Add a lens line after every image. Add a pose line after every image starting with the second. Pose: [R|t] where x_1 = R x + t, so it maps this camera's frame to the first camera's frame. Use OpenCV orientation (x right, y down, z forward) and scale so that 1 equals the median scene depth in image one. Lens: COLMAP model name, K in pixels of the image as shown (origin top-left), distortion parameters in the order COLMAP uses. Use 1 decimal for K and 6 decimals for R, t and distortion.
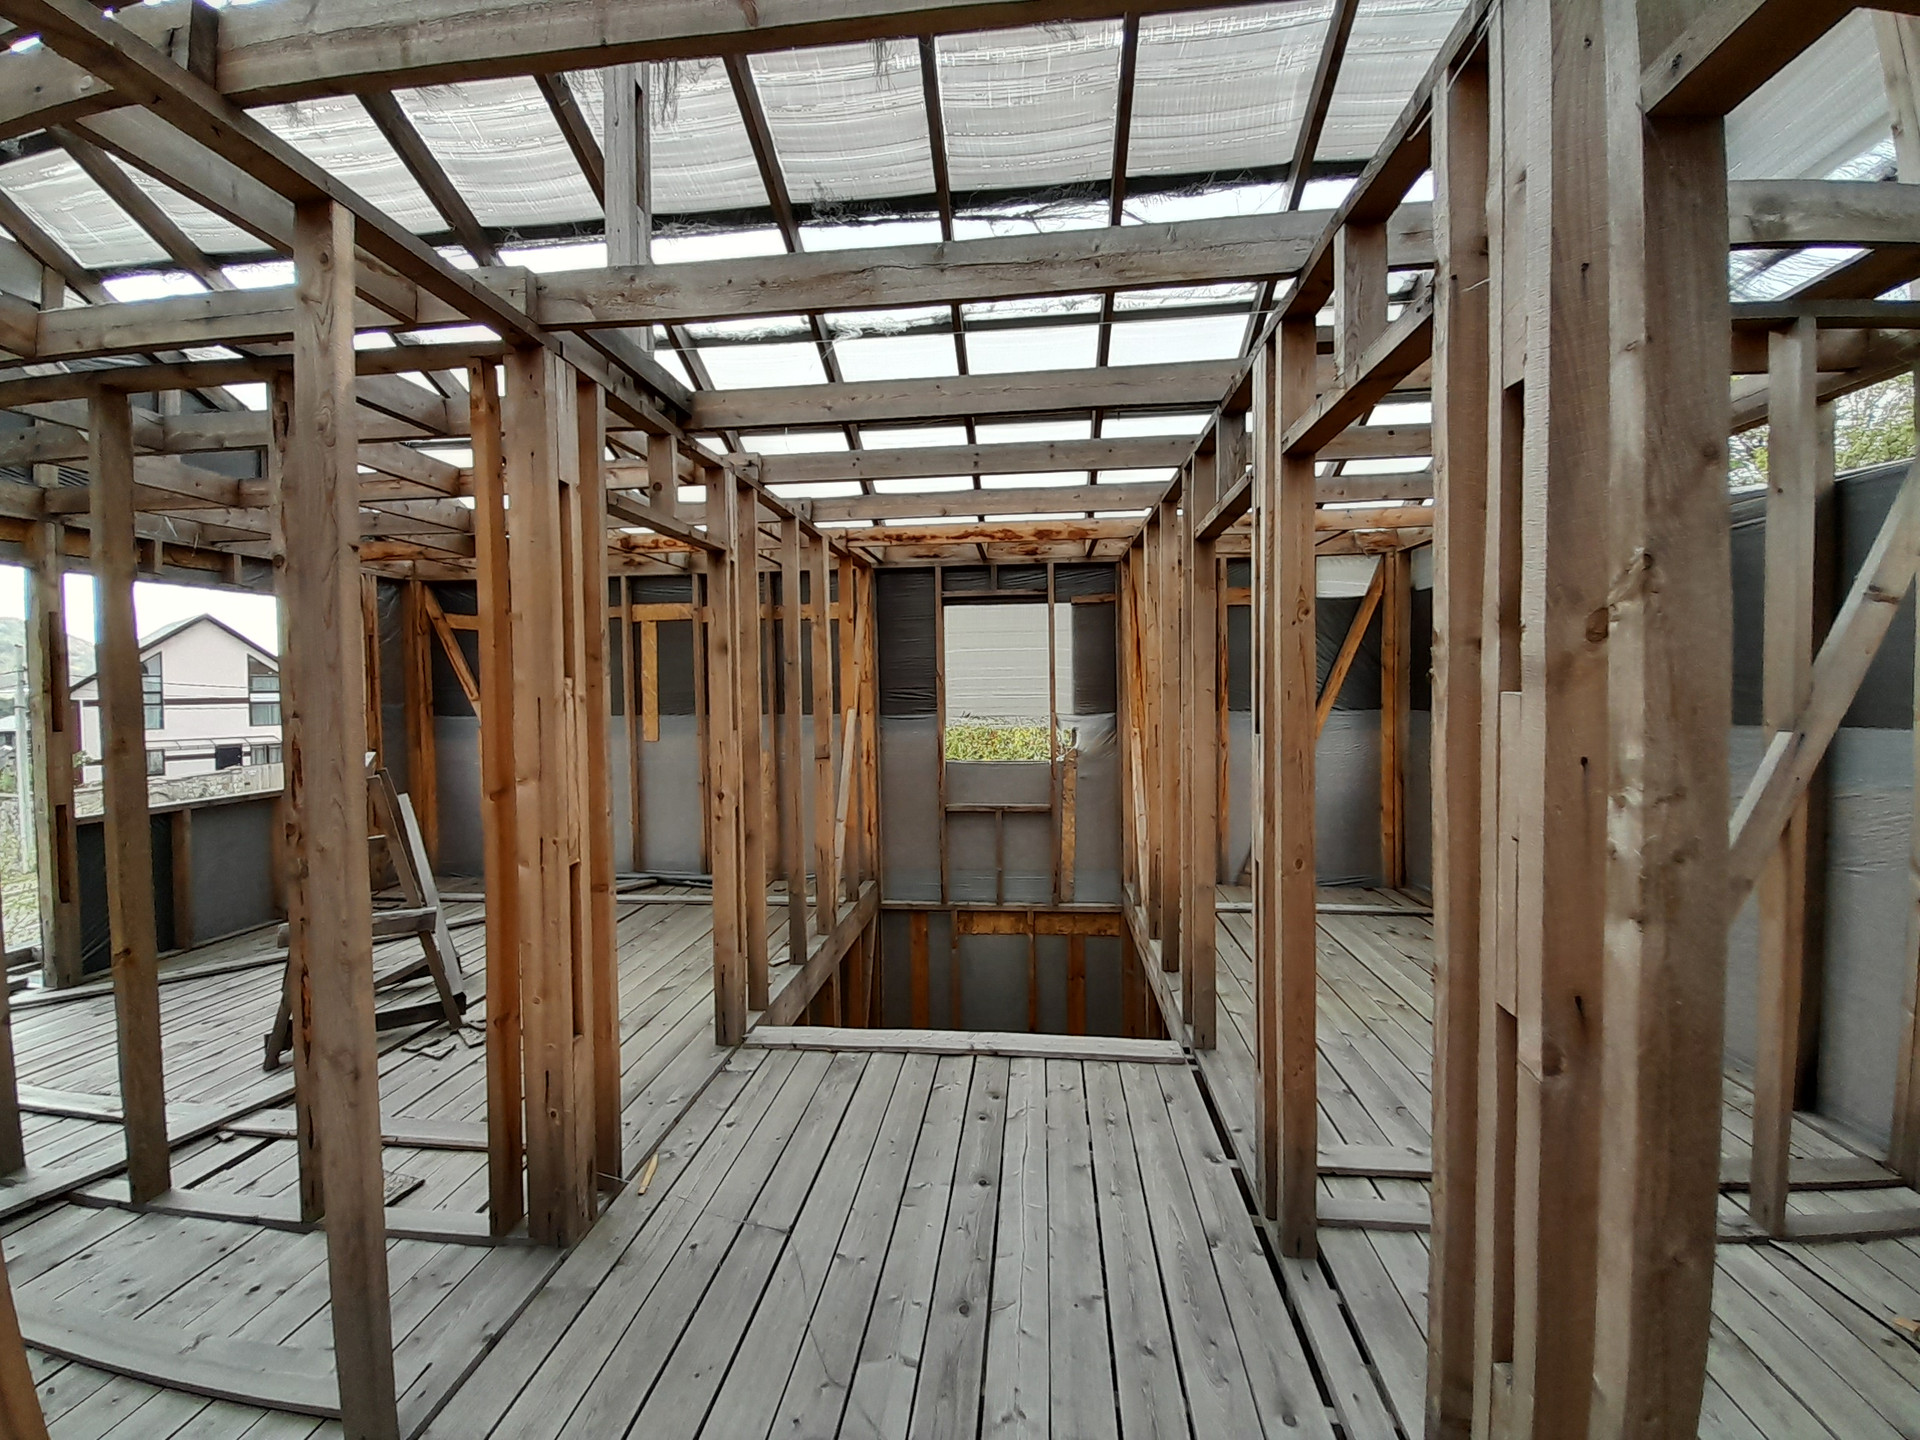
lens RADIAL K [[756.1, 0, 975.2], [0, 756.1, 706.8], [0, 0, 1]] dist [0.014385, -0.010173]
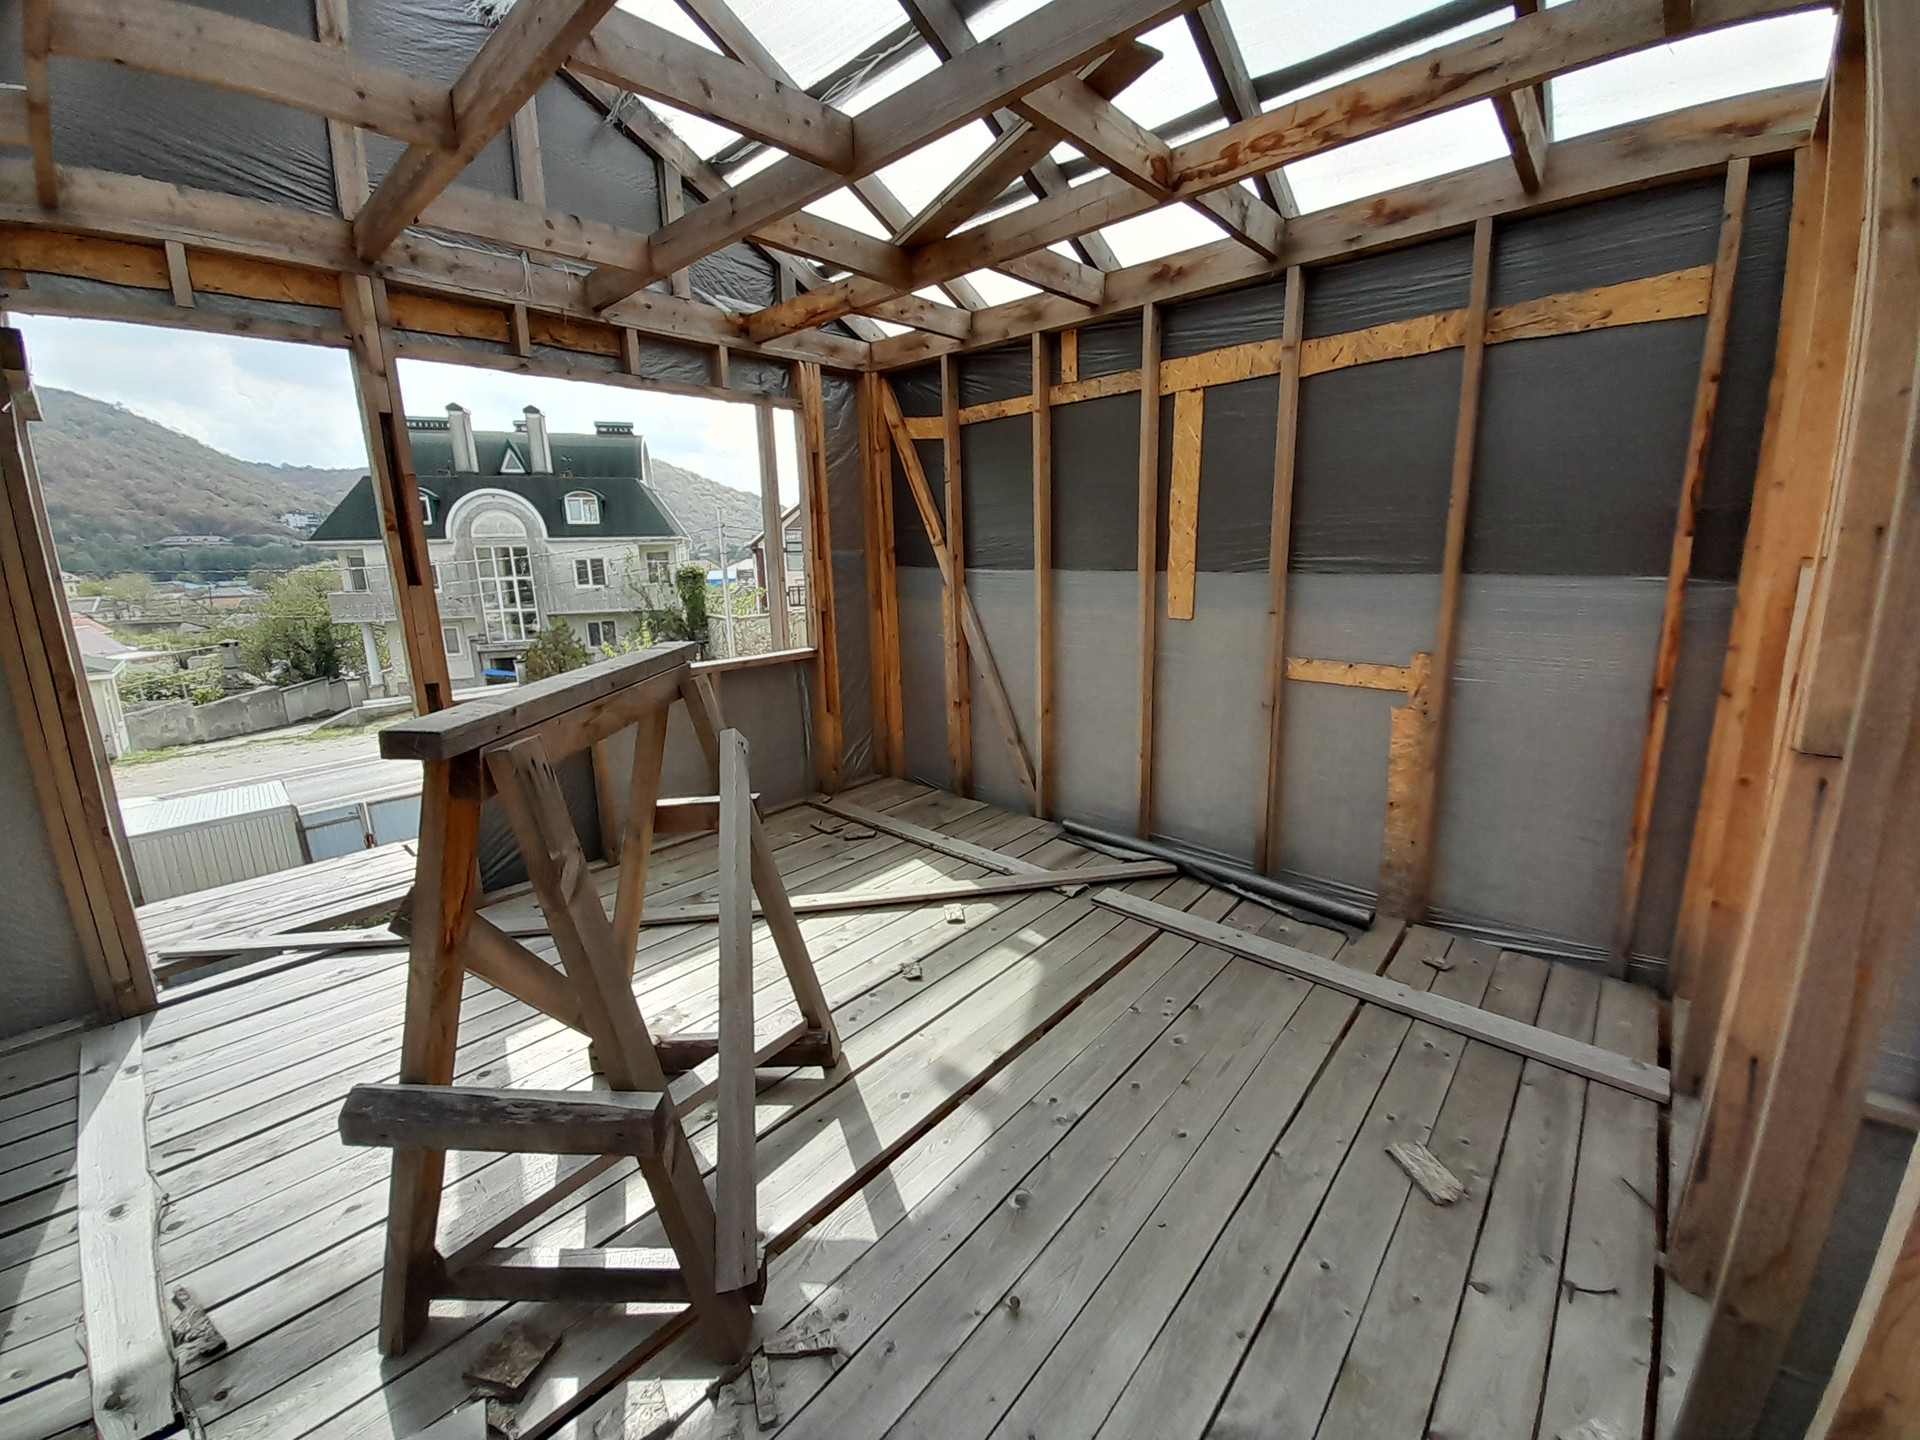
lens RADIAL K [[756.1, 0, 964.6], [0, 756.1, 705.1], [0, 0, 1]] dist [0.014385, -0.010173]
pose [[0.793403, 0.123382, -0.596061, -0.274750], [-0.005389, 0.980627, 0.195812, -0.001244], [0.608673, -0.152145, 0.778697, 0.592916]]
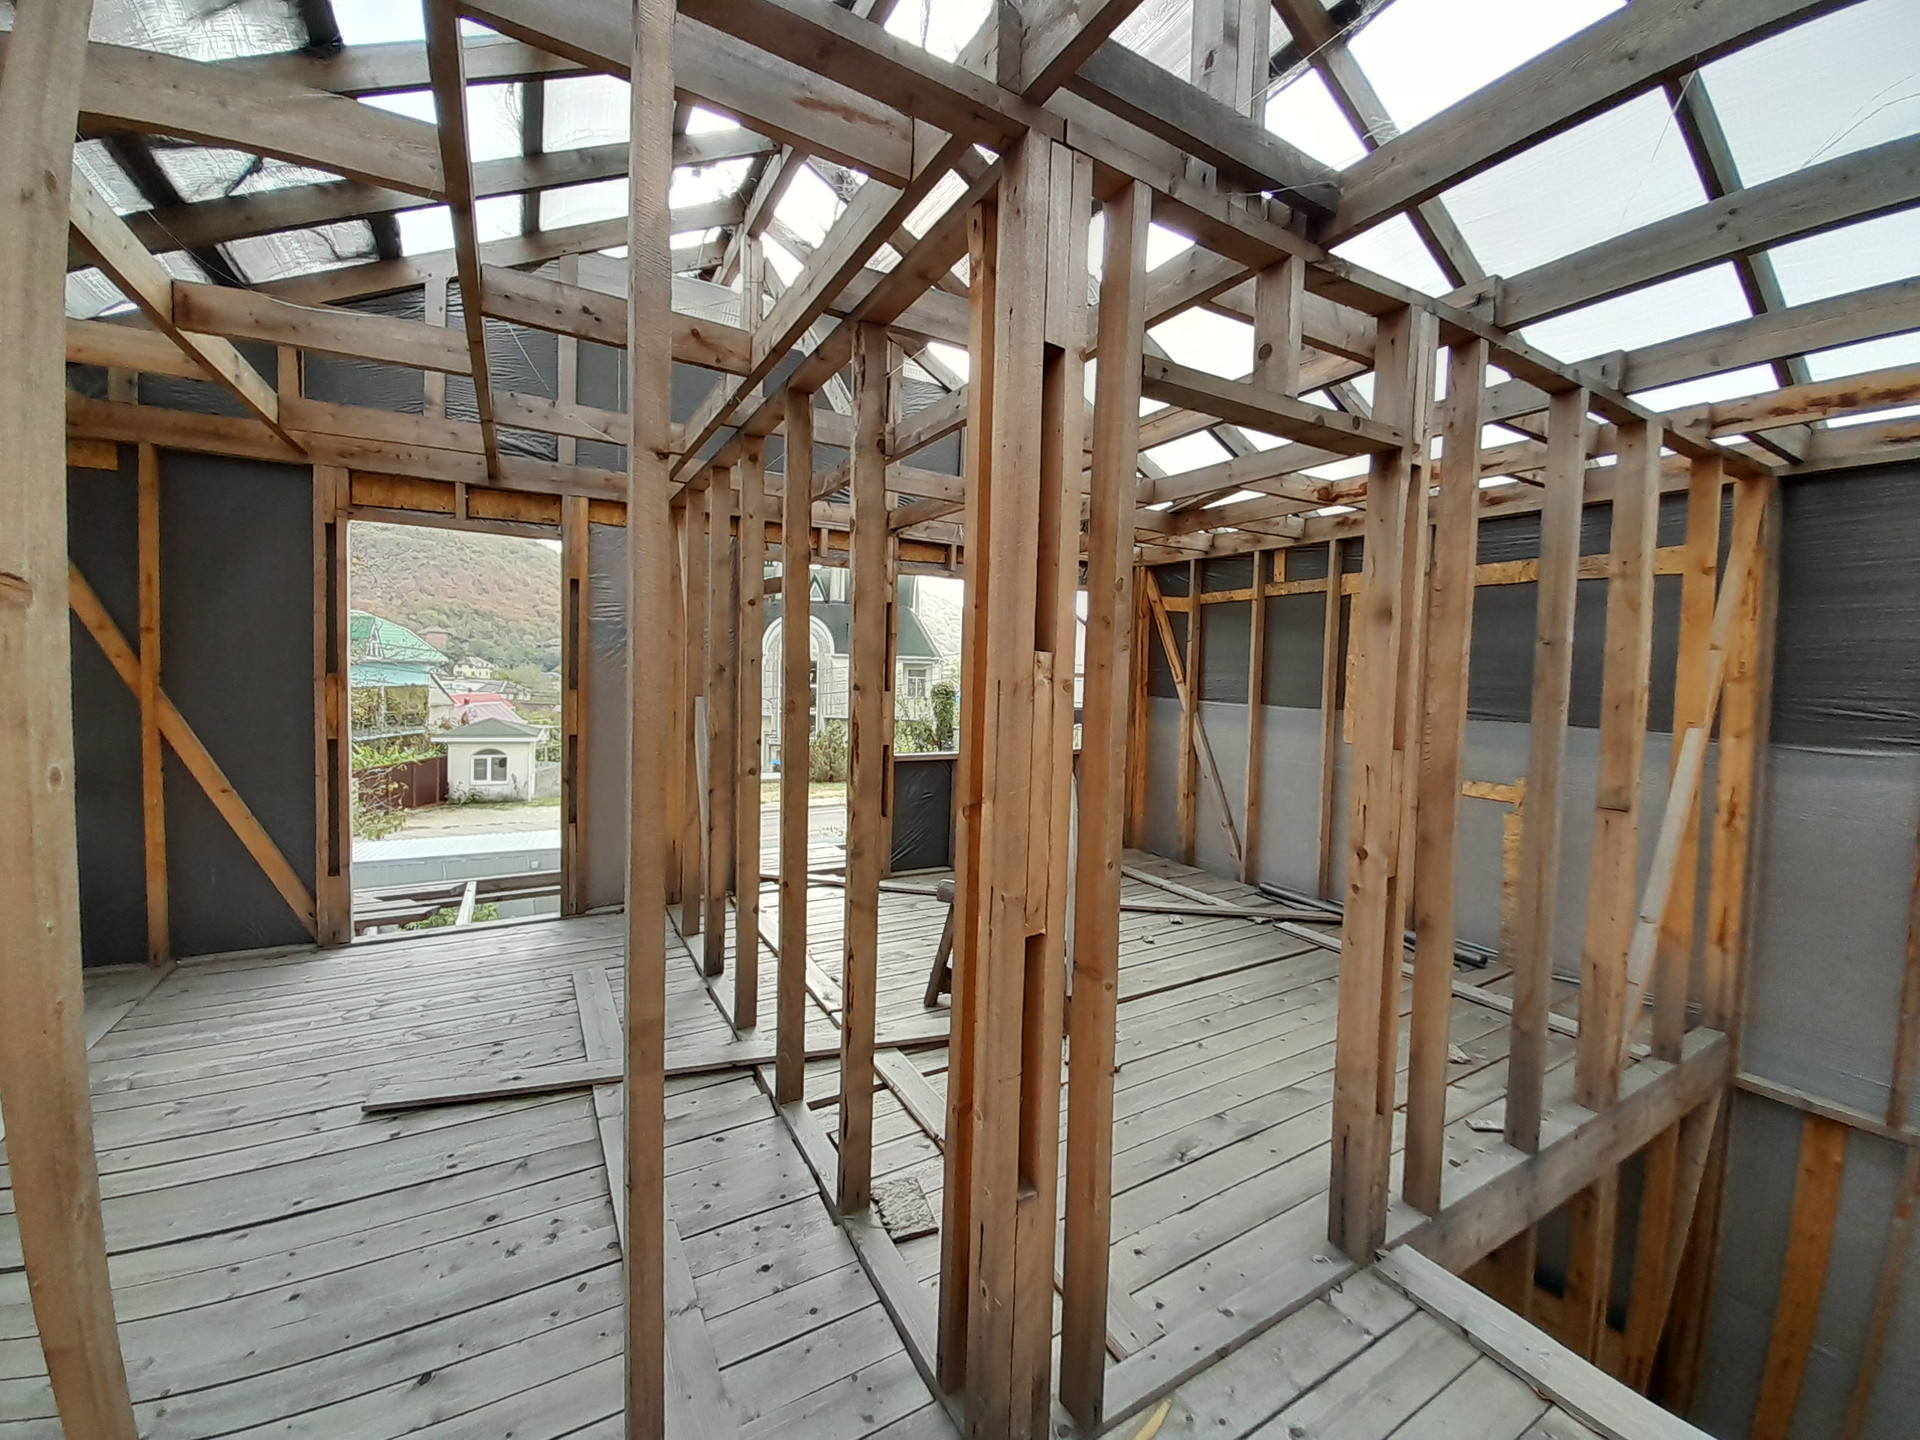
lens RADIAL K [[756.1, 0, 962.7], [0, 756.1, 704.3], [0, 0, 1]] dist [0.014385, -0.010173]
pose [[0.576247, 0.068847, -0.814370, -0.020828], [-0.059117, 0.997347, 0.042484, -0.007586], [0.815134, 0.023662, 0.578788, 0.259671]]
